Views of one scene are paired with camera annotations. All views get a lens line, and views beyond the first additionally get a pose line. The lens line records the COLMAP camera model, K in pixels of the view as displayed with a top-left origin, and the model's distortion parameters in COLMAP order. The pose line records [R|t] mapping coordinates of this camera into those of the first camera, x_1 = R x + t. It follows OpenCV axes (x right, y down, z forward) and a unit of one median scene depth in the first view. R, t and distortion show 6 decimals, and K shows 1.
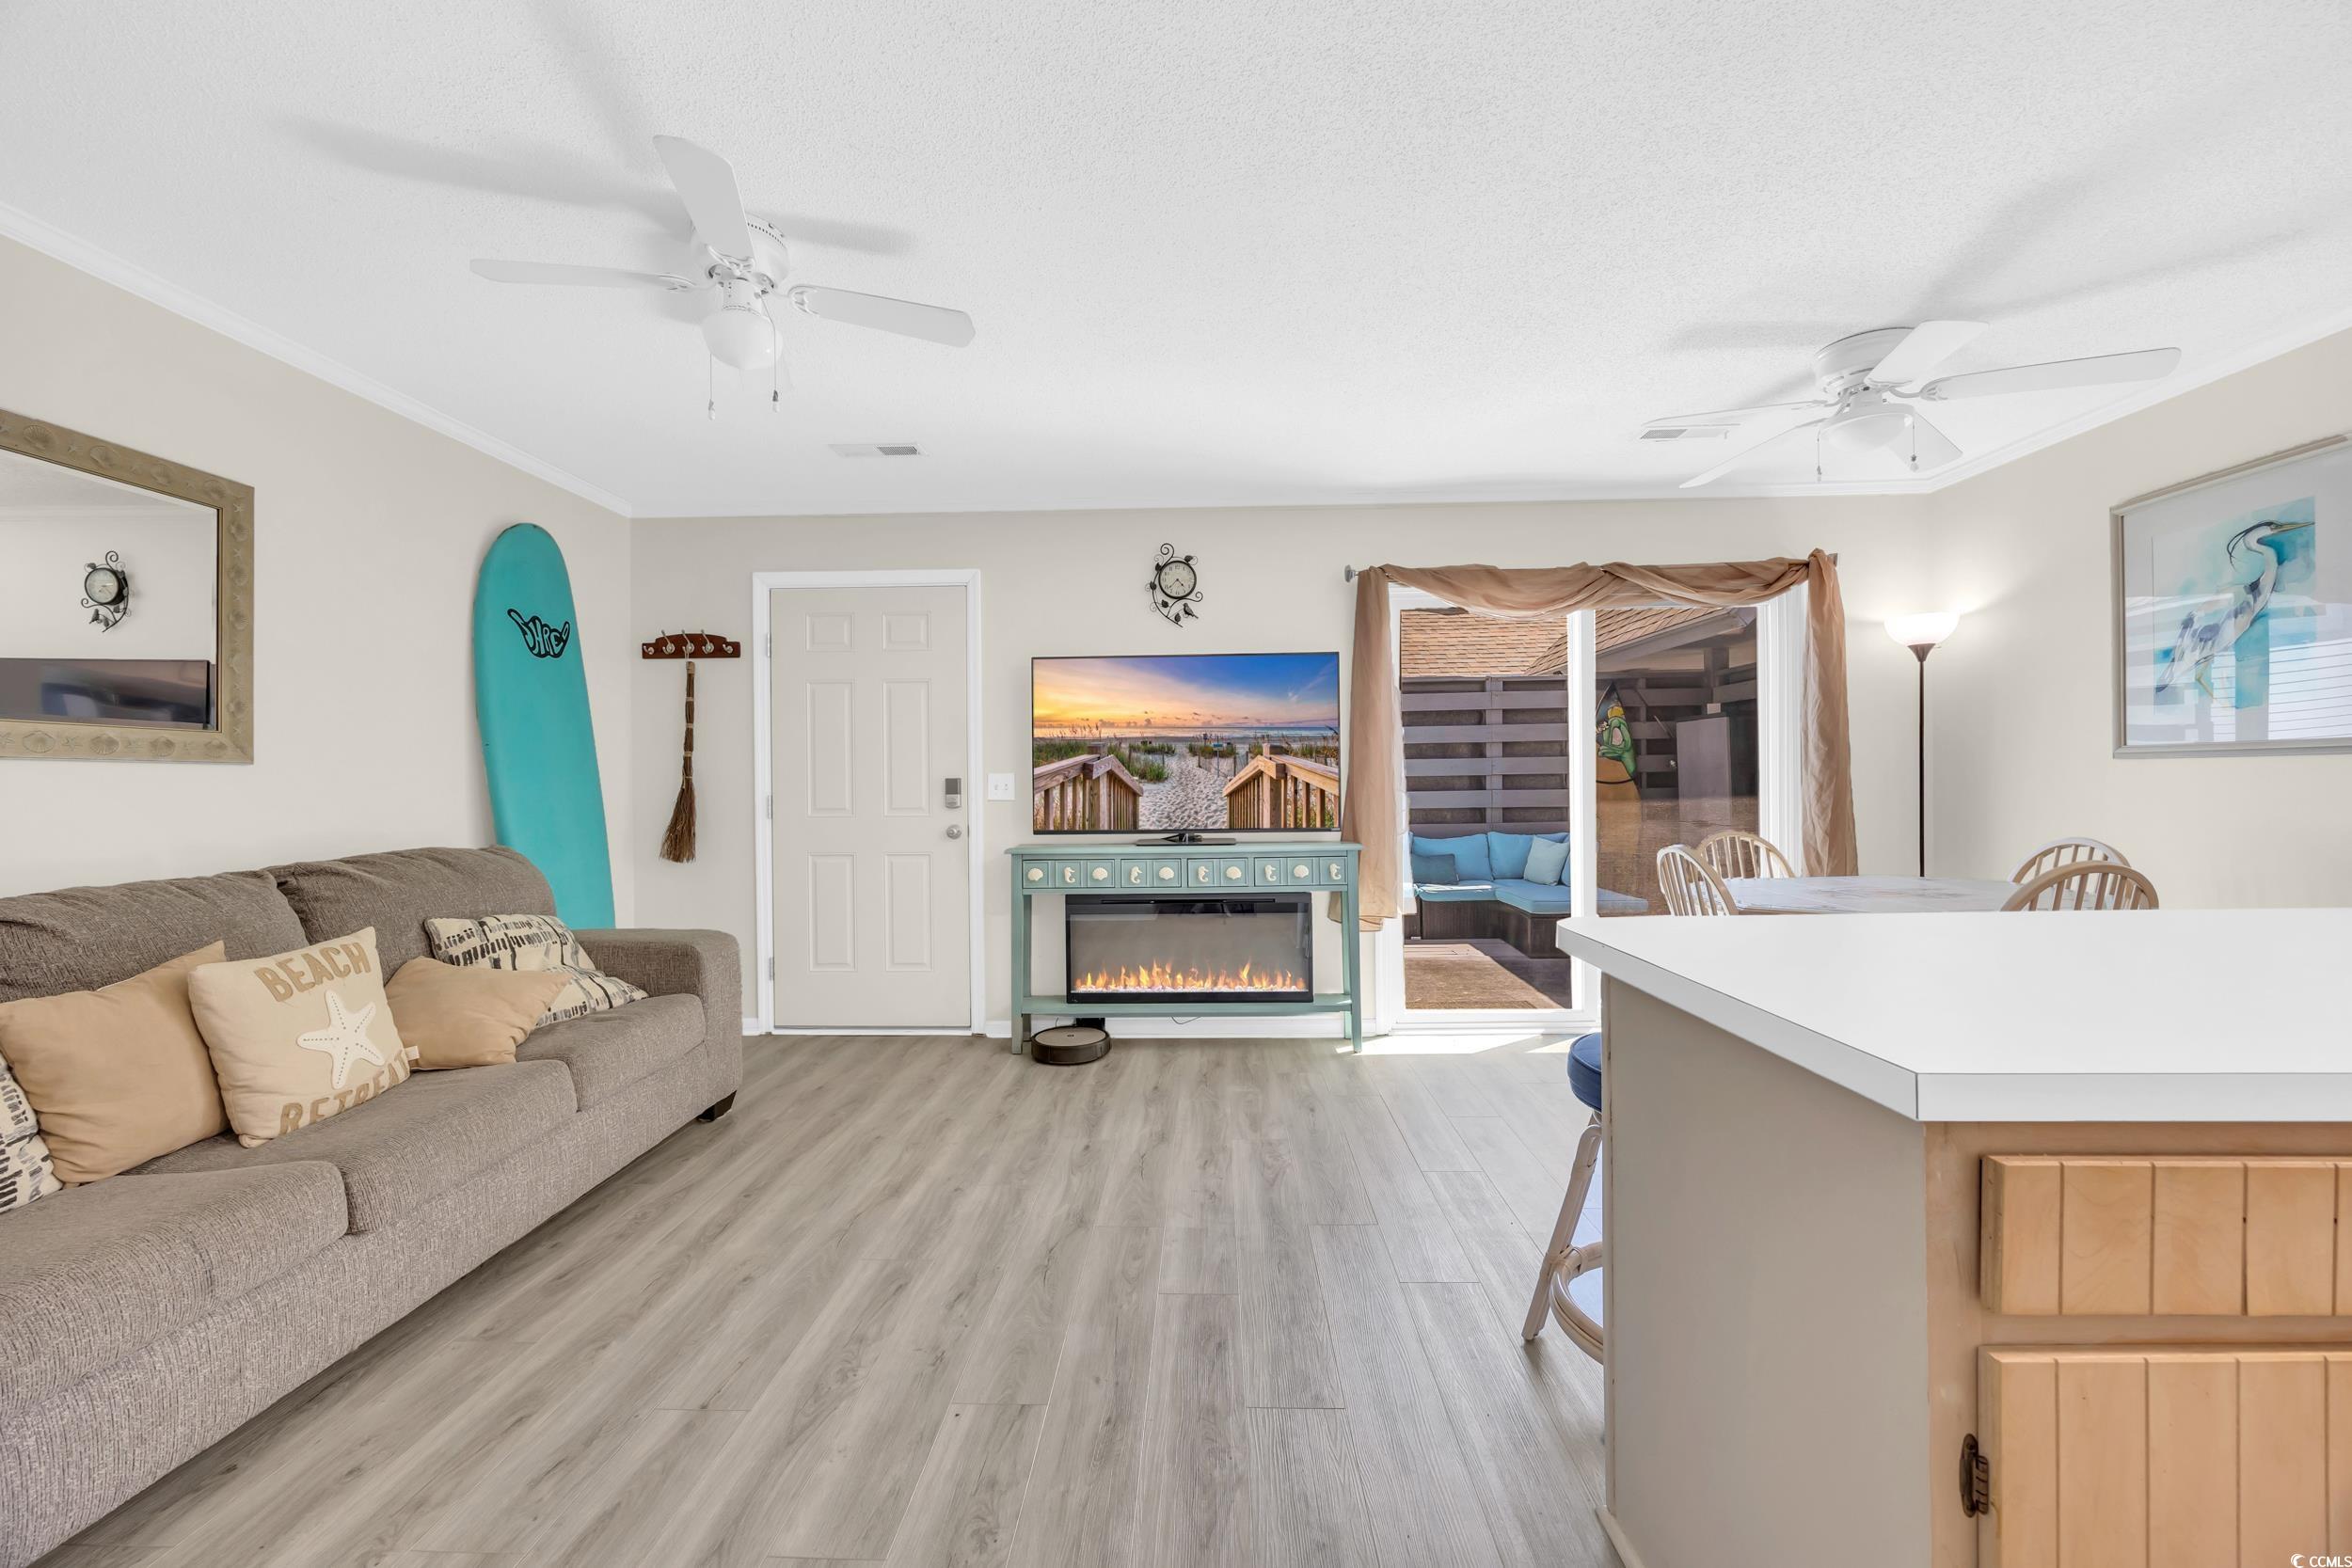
lens RADIAL K [[900.4, 0, 1182.4], [0, 900.4, 786.2], [0, 0, 1]] dist [0.000157, 0.000288]
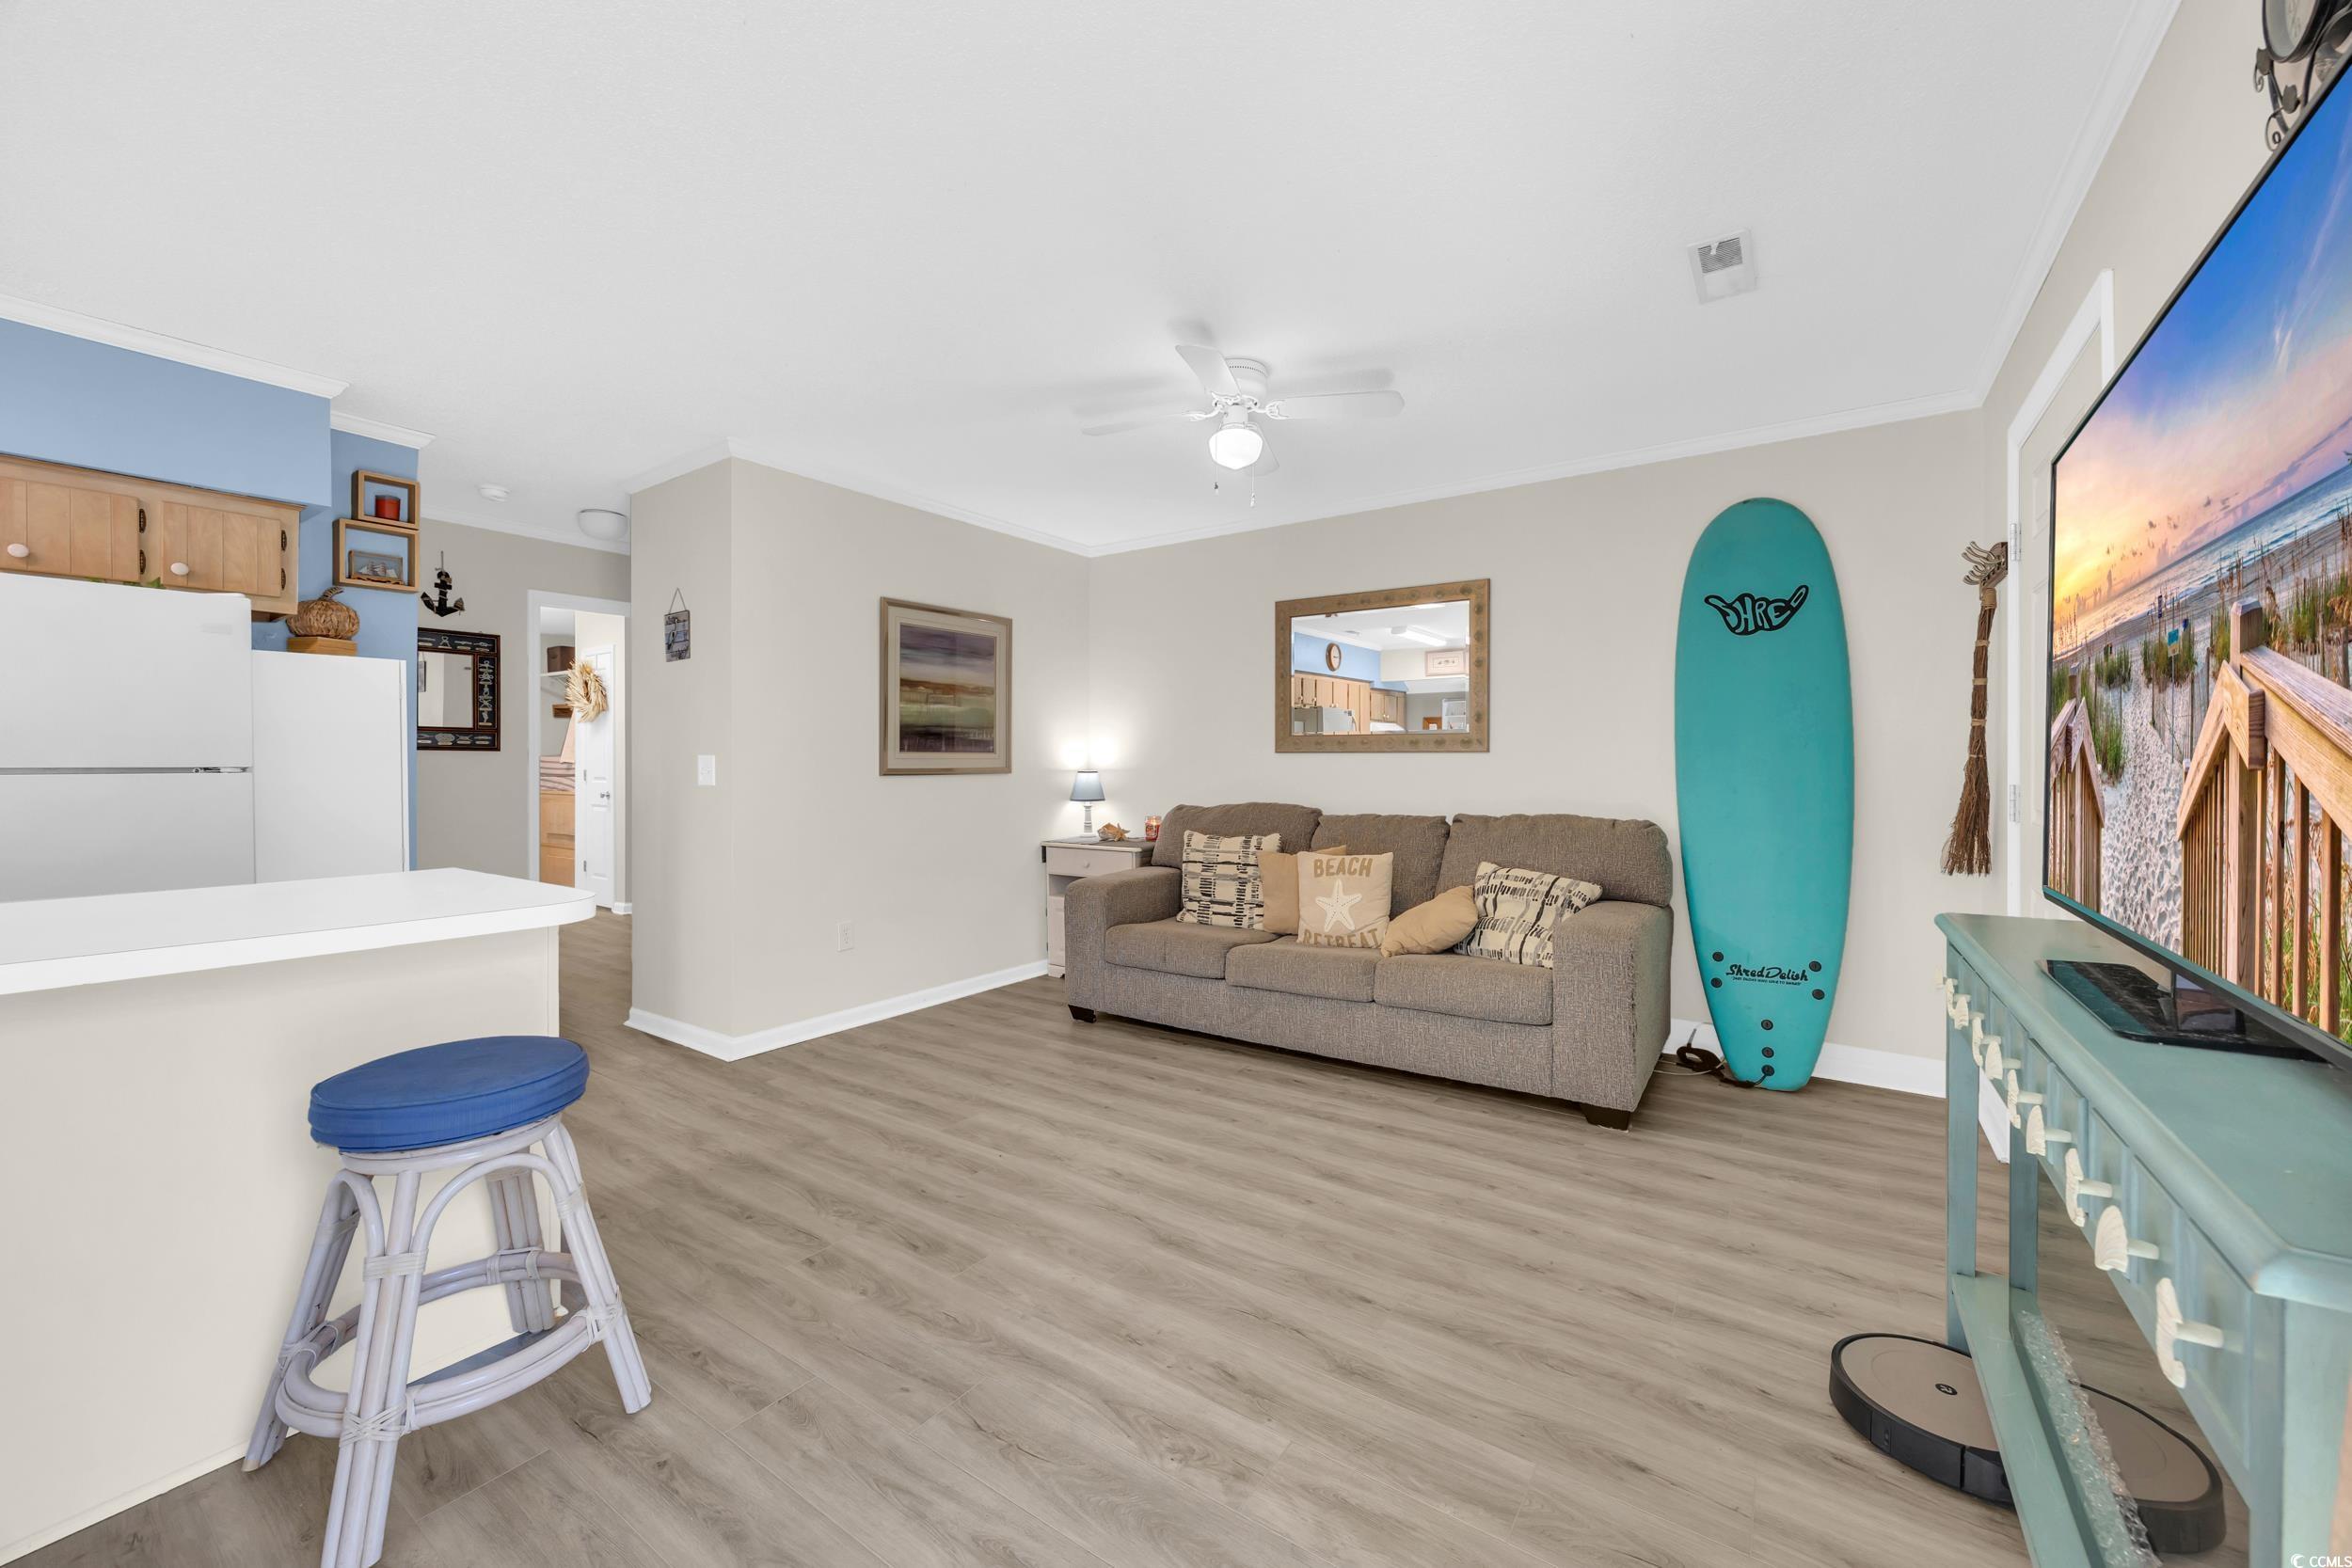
lens RADIAL K [[900.4, 0, 1181.2], [0, 900.4, 767.0], [0, 0, 1]] dist [0.000157, 0.000288]
pose [[-0.541104, 0.010951, -0.840885, 0.491551], [0.002403, 0.999931, 0.011477, -0.013829], [0.840952, 0.004190, -0.541093, 1.128155]]
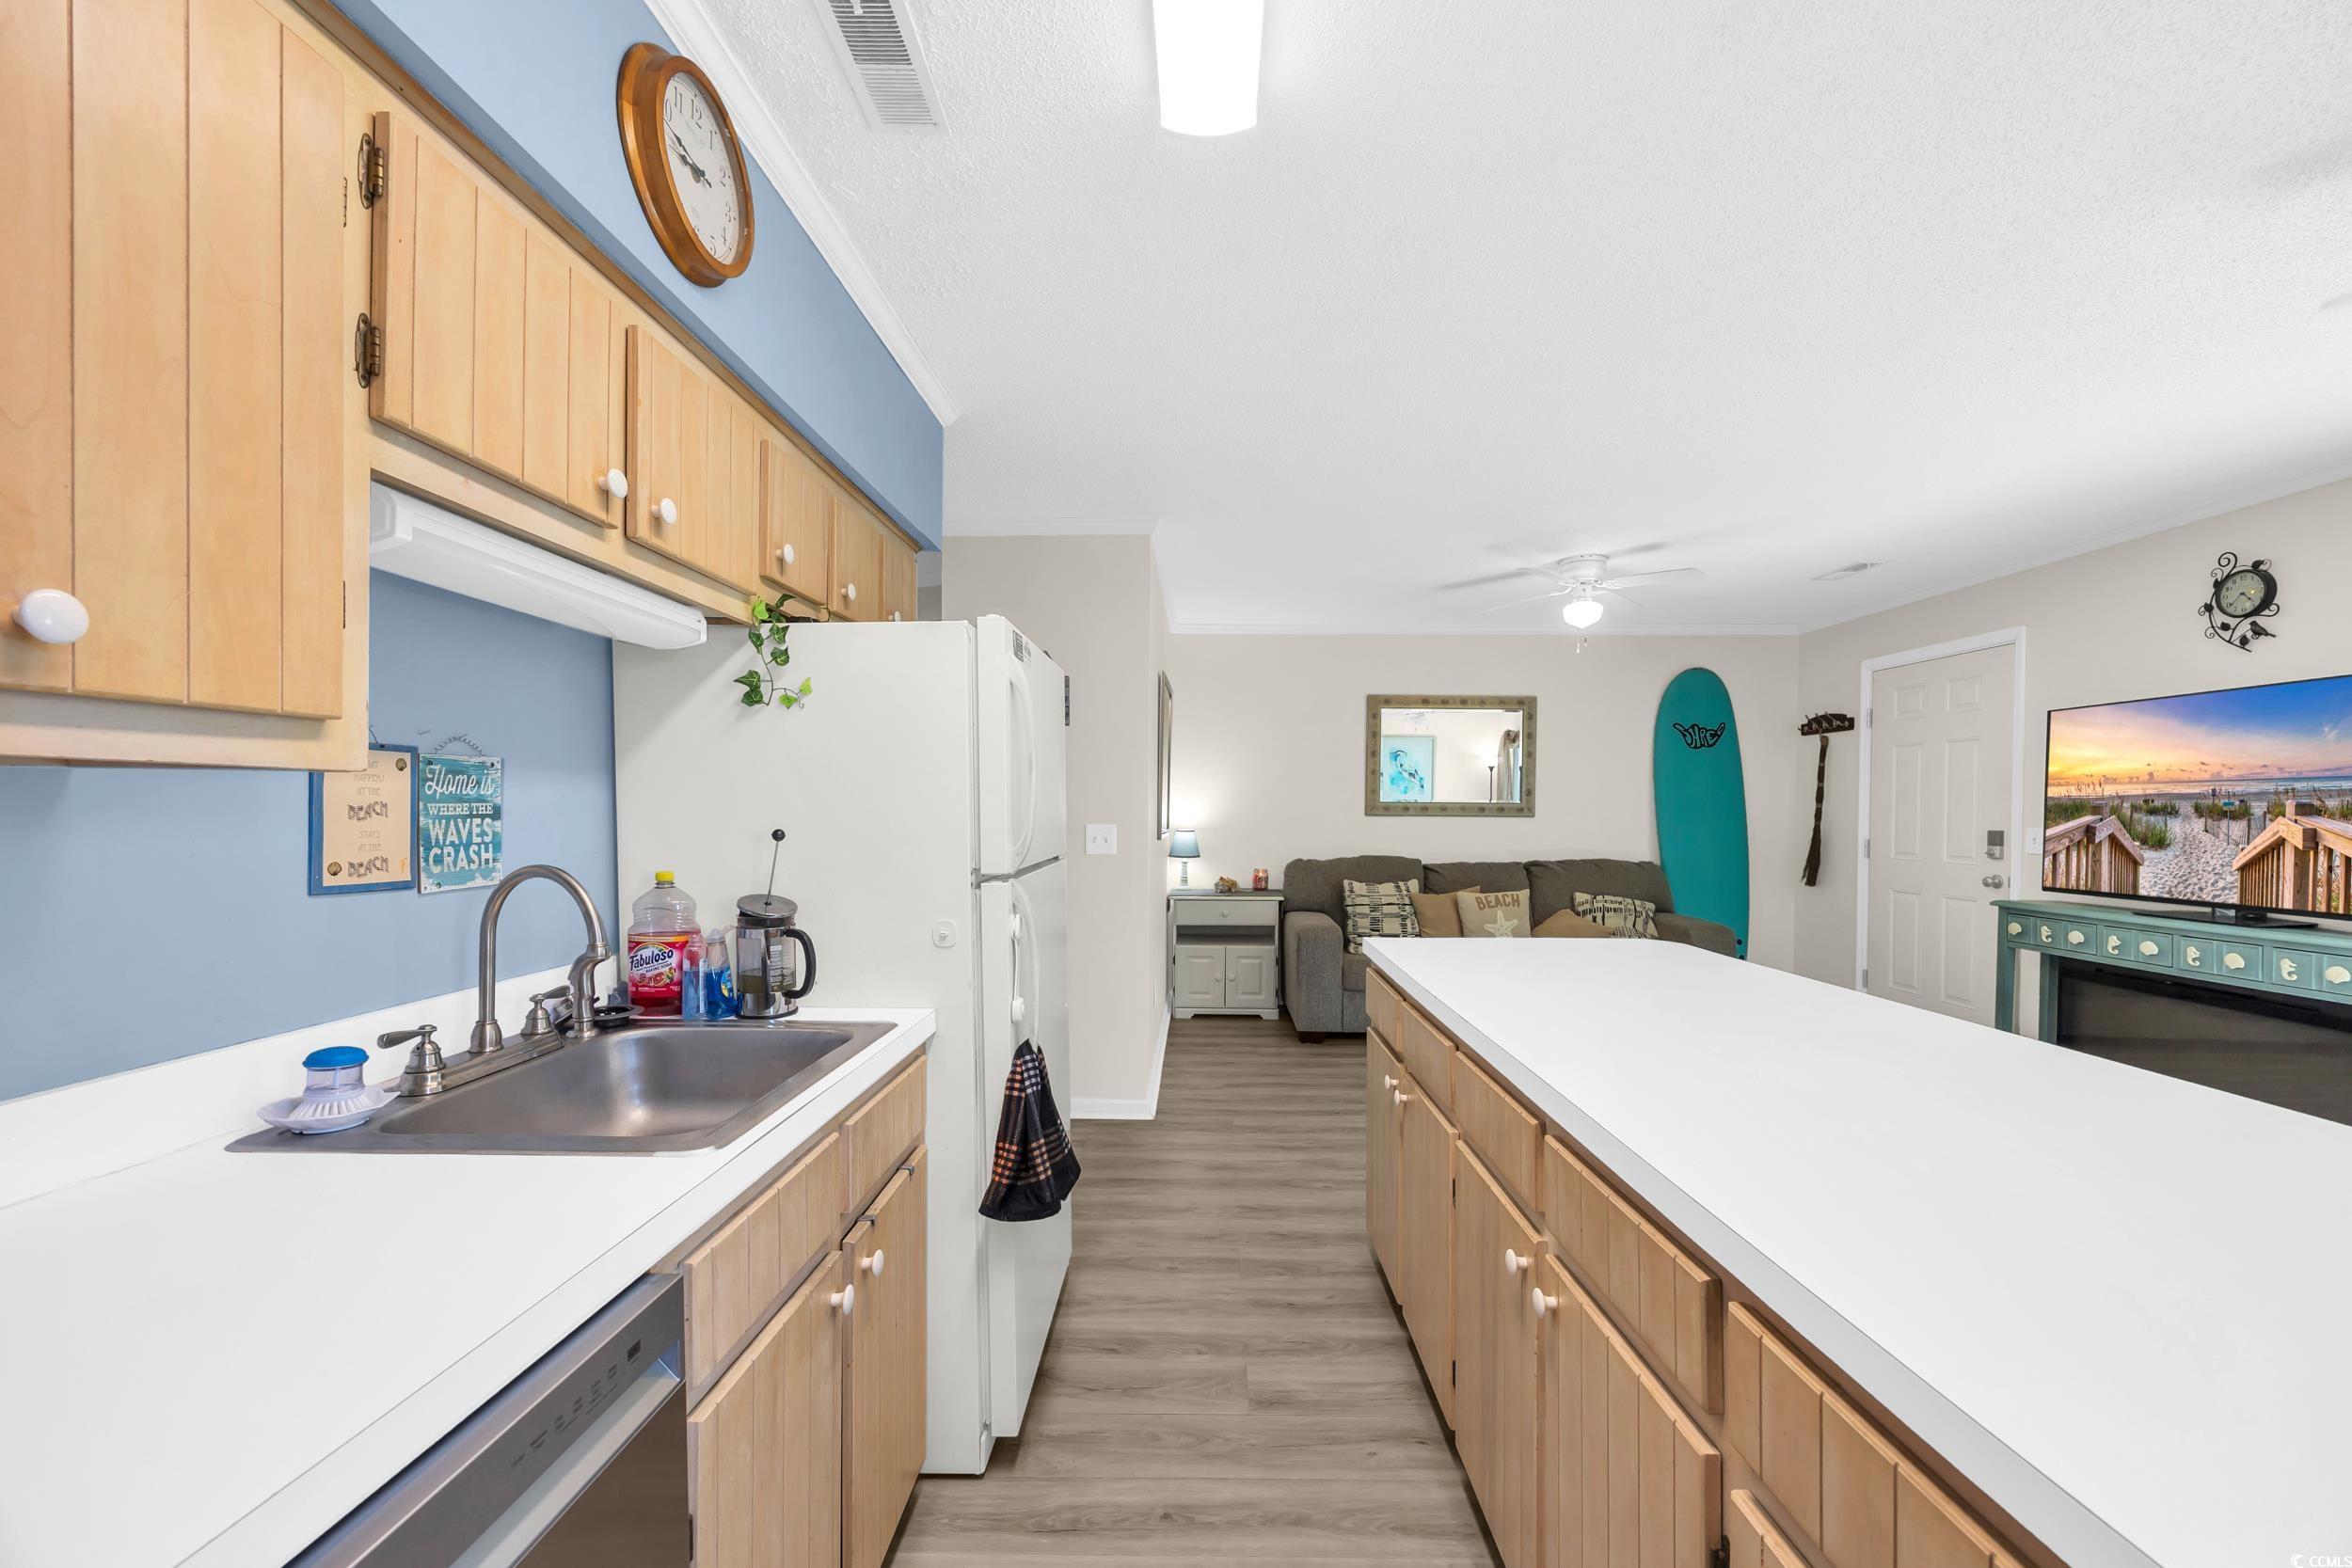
lens RADIAL K [[900.4, 0, 1193.1], [0, 900.4, 822.3], [0, 0, 1]] dist [0.000157, 0.000288]
pose [[0.010999, 0.027562, -0.999560, 1.019471], [-0.006920, 0.999598, 0.027487, -0.053917], [0.999916, 0.006615, 0.011185, 0.076386]]
